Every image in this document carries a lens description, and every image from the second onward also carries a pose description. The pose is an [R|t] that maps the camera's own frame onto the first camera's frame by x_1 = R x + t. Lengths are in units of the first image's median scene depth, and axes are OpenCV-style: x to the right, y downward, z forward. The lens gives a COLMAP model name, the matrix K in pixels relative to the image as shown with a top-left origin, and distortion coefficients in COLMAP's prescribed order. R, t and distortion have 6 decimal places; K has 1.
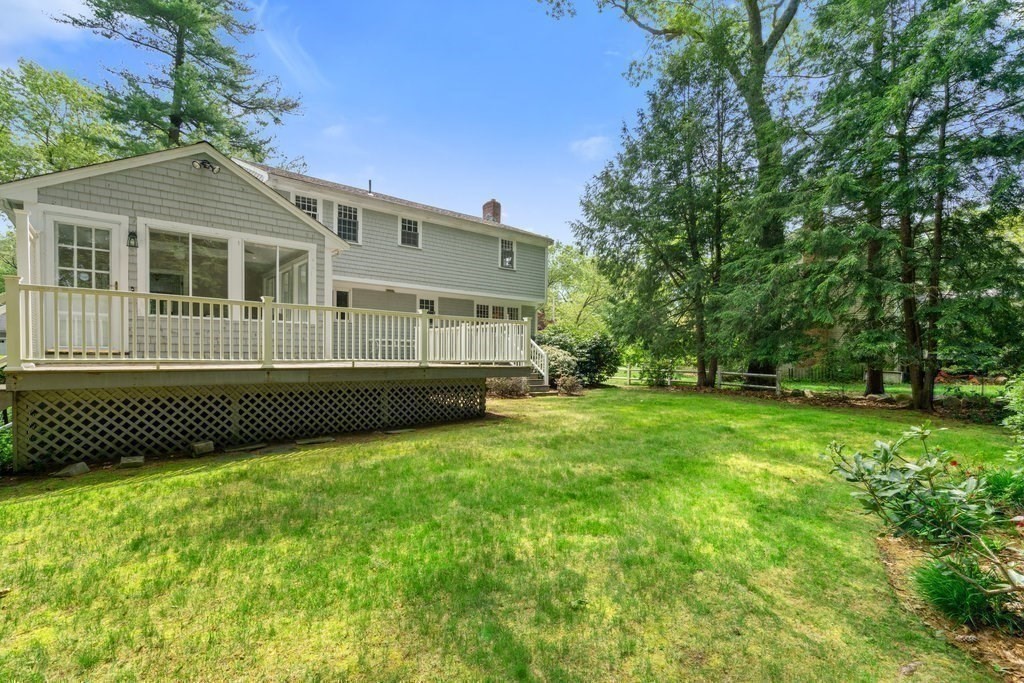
lens RADIAL K [[470.5, 0, 537.7], [0, 470.5, 360.4], [0, 0, 1]] dist [-0.007357, 0.003570]
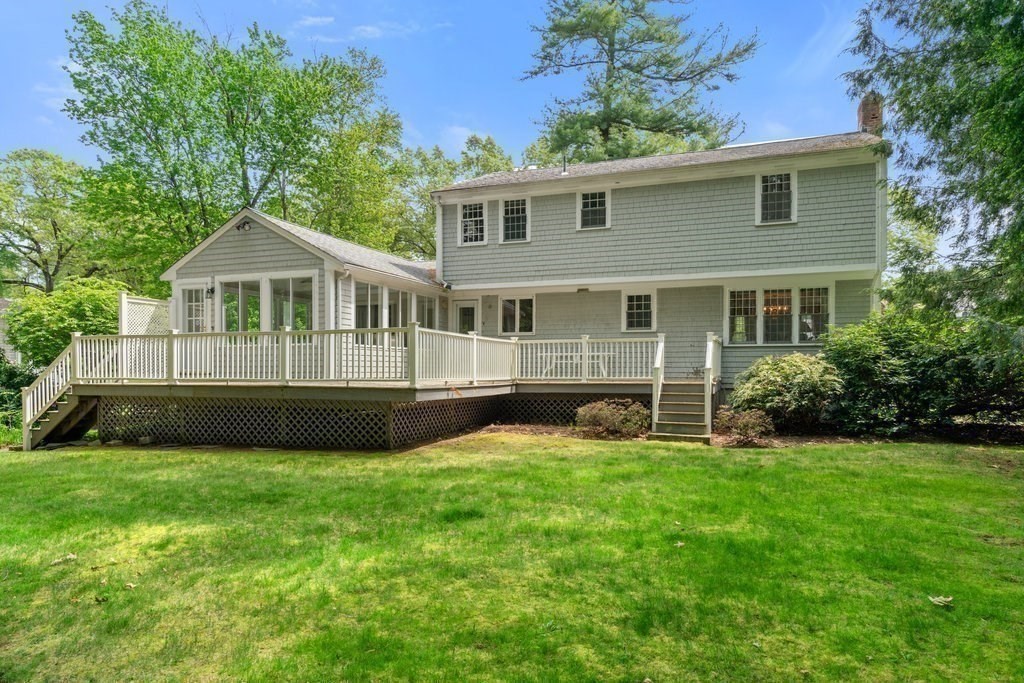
lens RADIAL K [[658.7, 0, 523.3], [0, 658.7, 375.3], [0, 0, 1]] dist [0.005420, 0.000769]
pose [[0.470790, -0.004045, -0.882236, 0.657734], [-0.004460, 0.999966, -0.006965, -0.000256], [0.882234, 0.007214, 0.470756, 0.446918]]
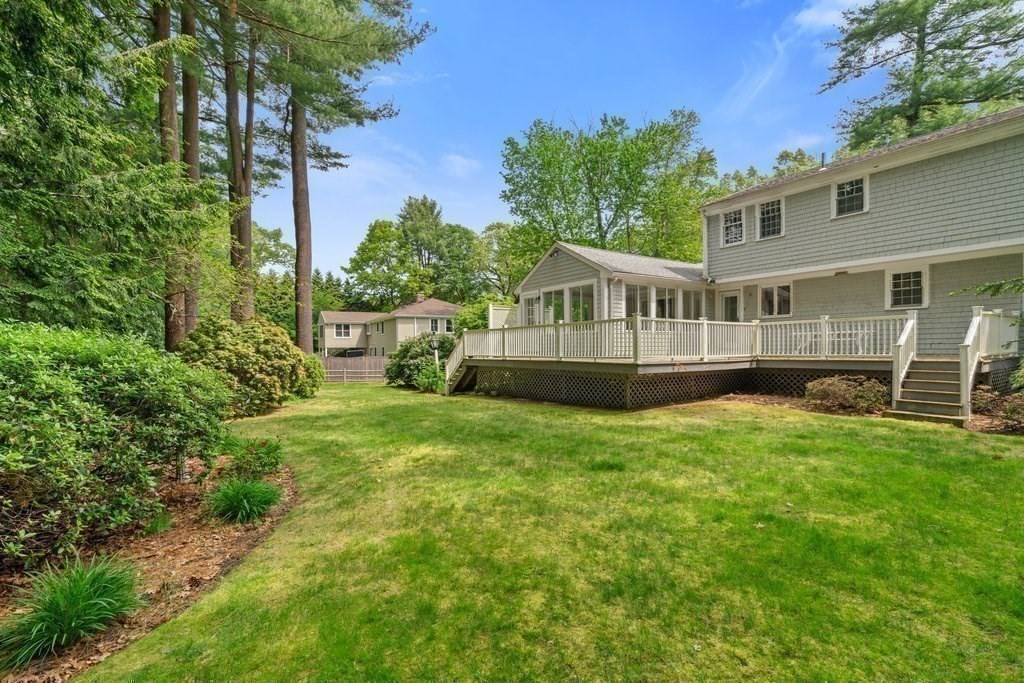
lens RADIAL K [[470.5, 0, 515.8], [0, 470.5, 352.7], [0, 0, 1]] dist [-0.007357, 0.003570]
pose [[-0.136738, -0.000175, -0.990607, 0.654383], [-0.002759, 0.999996, 0.000204, -0.005973], [0.990603, 0.002761, -0.136738, 0.597380]]
